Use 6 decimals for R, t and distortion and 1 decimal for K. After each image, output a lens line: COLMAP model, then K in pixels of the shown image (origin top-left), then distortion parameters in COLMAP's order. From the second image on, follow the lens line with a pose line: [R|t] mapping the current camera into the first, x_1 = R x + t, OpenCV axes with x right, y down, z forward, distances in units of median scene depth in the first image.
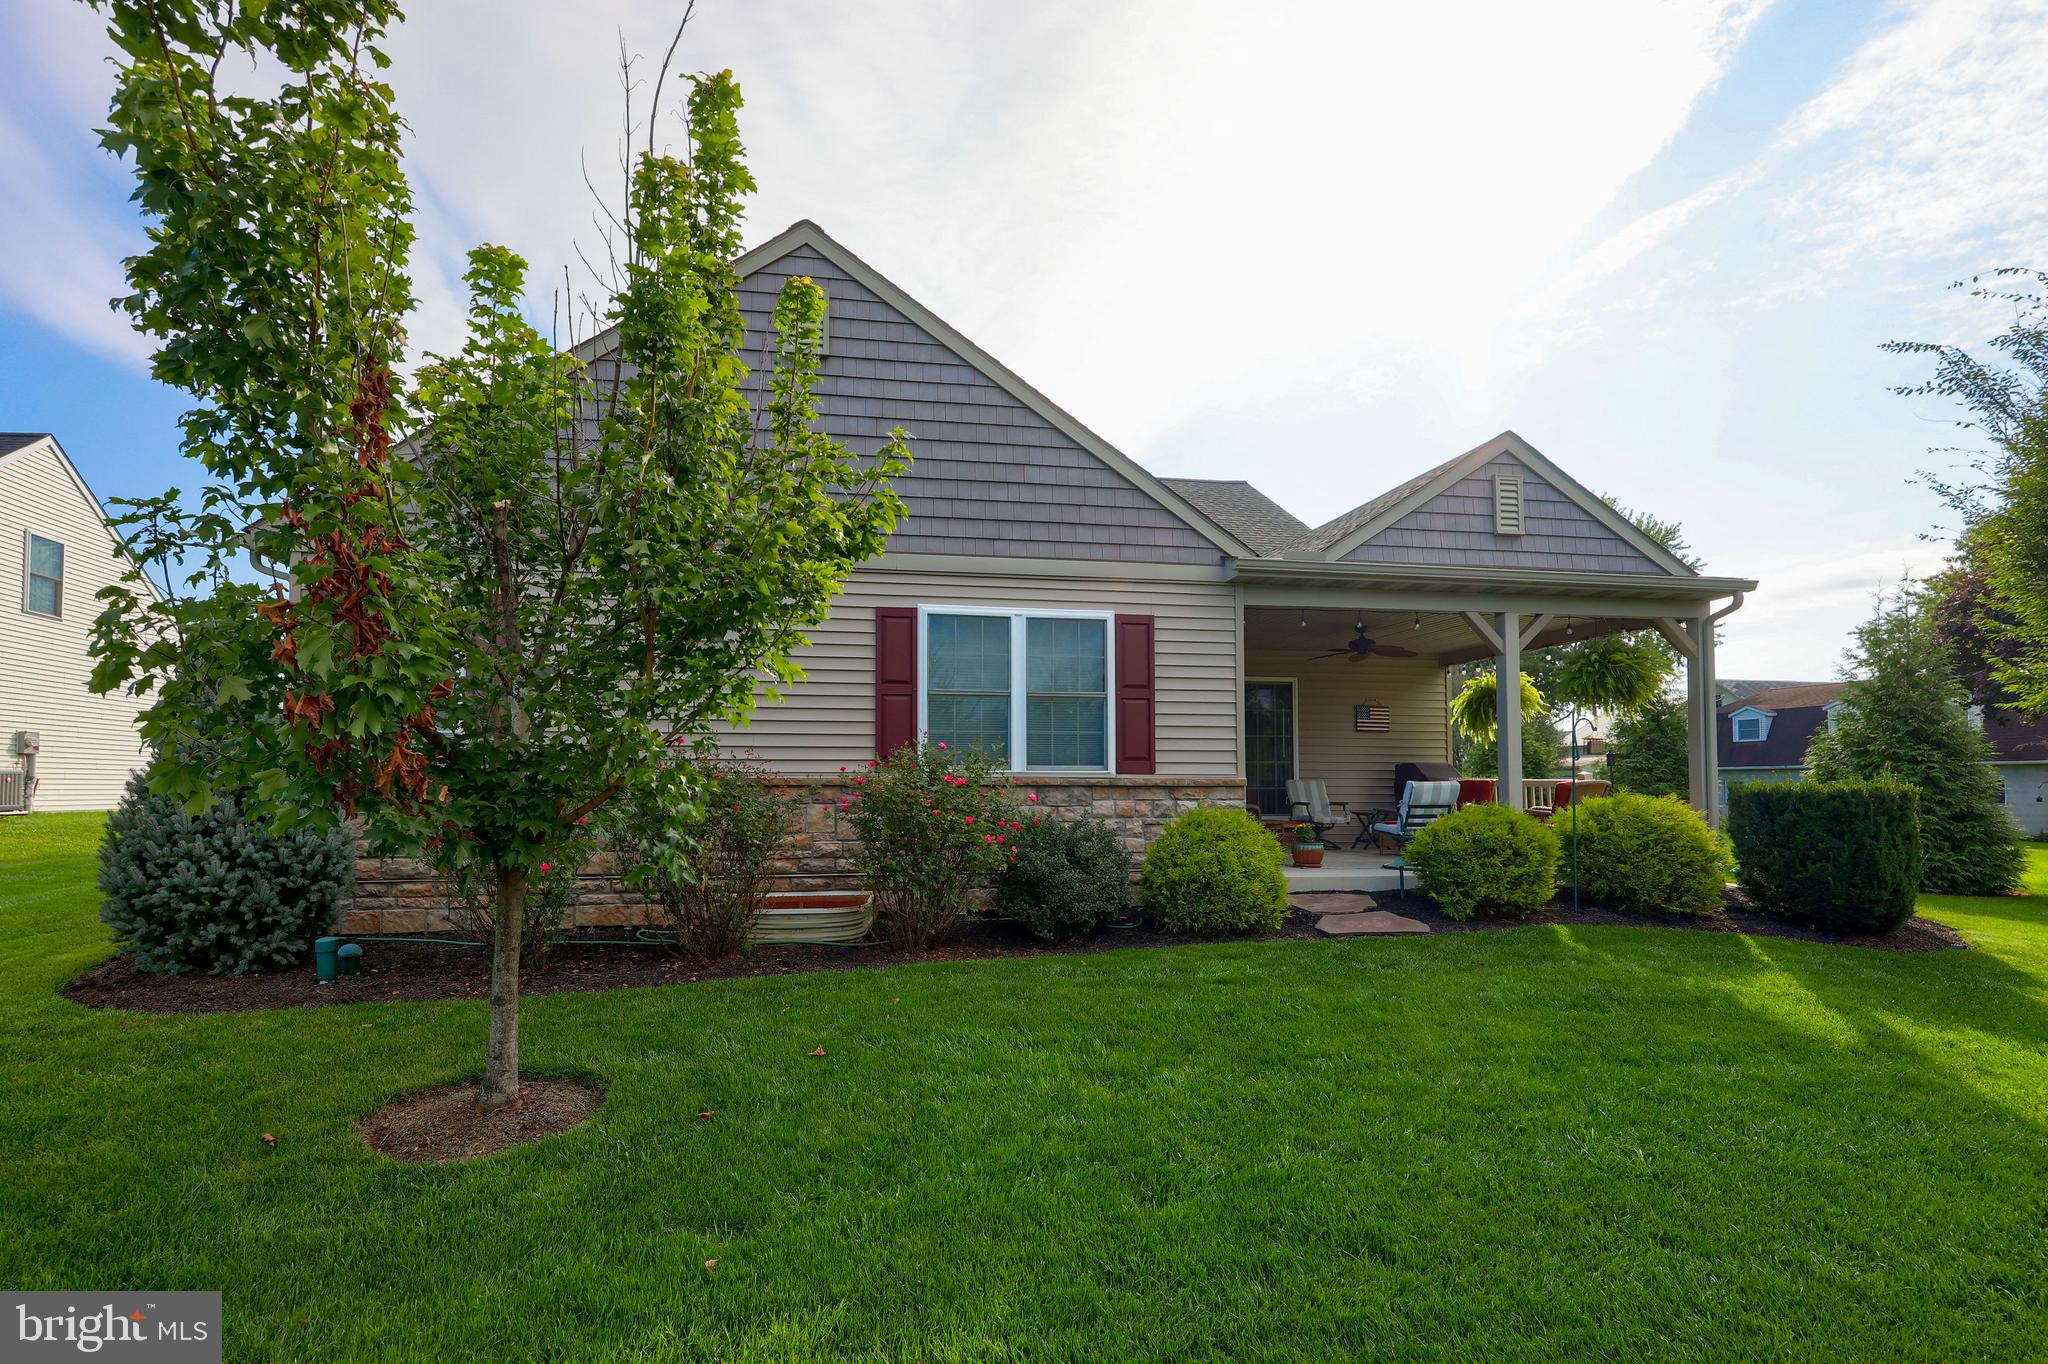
lens RADIAL K [[909.1, 0, 1019.0], [0, 909.1, 754.5], [0, 0, 1]] dist [0.000490, 0.000127]
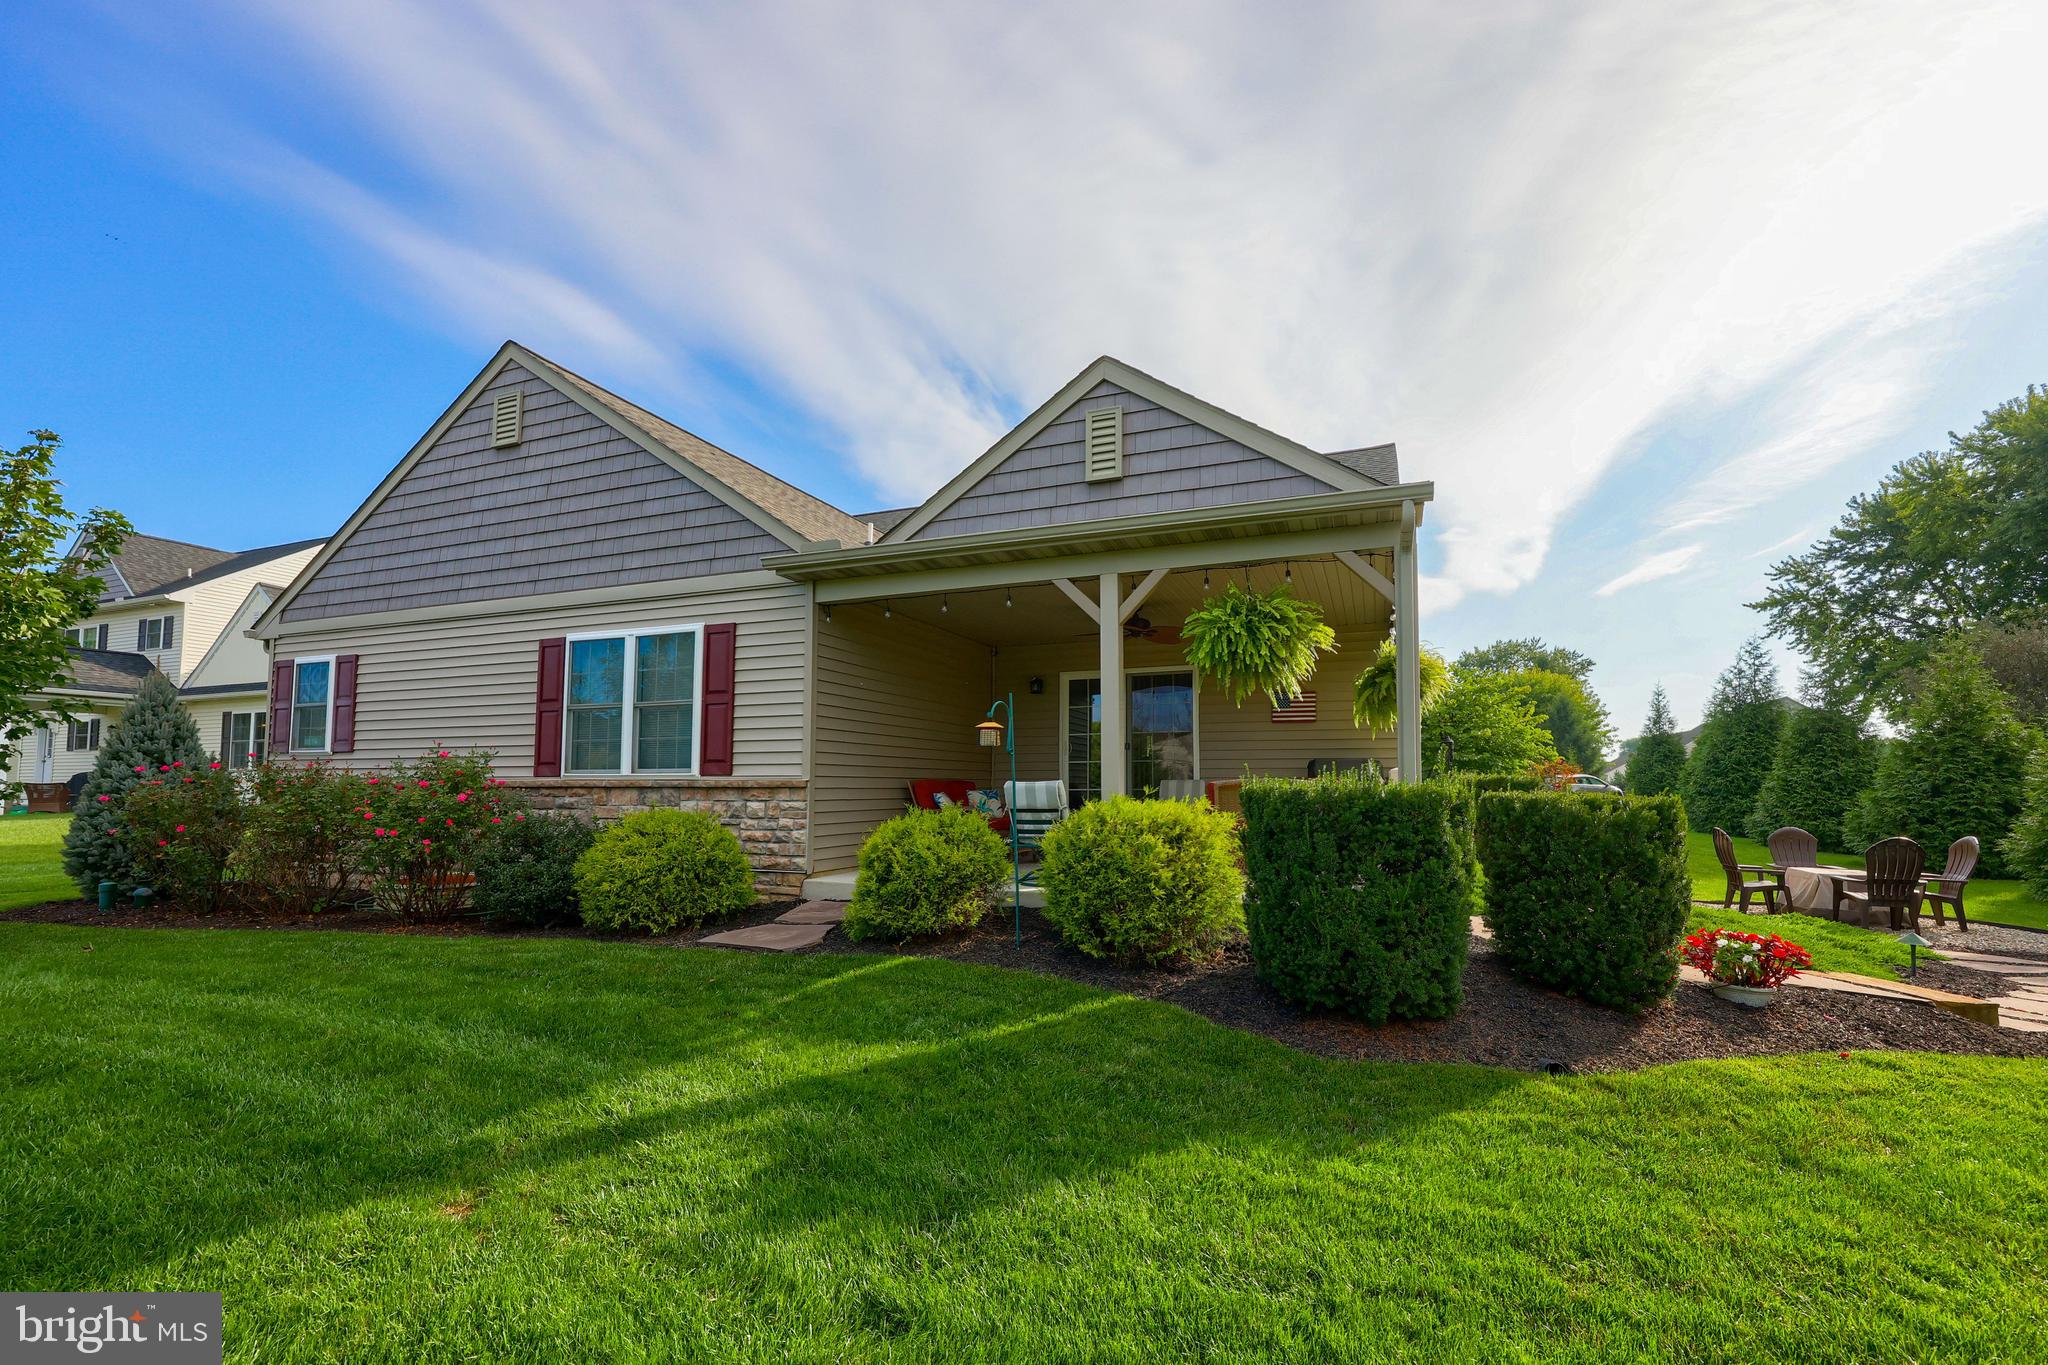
lens RADIAL K [[848.2, 0, 1044.1], [0, 848.2, 732.7], [0, 0, 1]] dist [0.000197, 0.000228]
pose [[0.868118, -0.034244, -0.495174, 0.930429], [0.018281, 0.999146, -0.037046, 0.014642], [0.496020, 0.023108, 0.868003, 0.337699]]
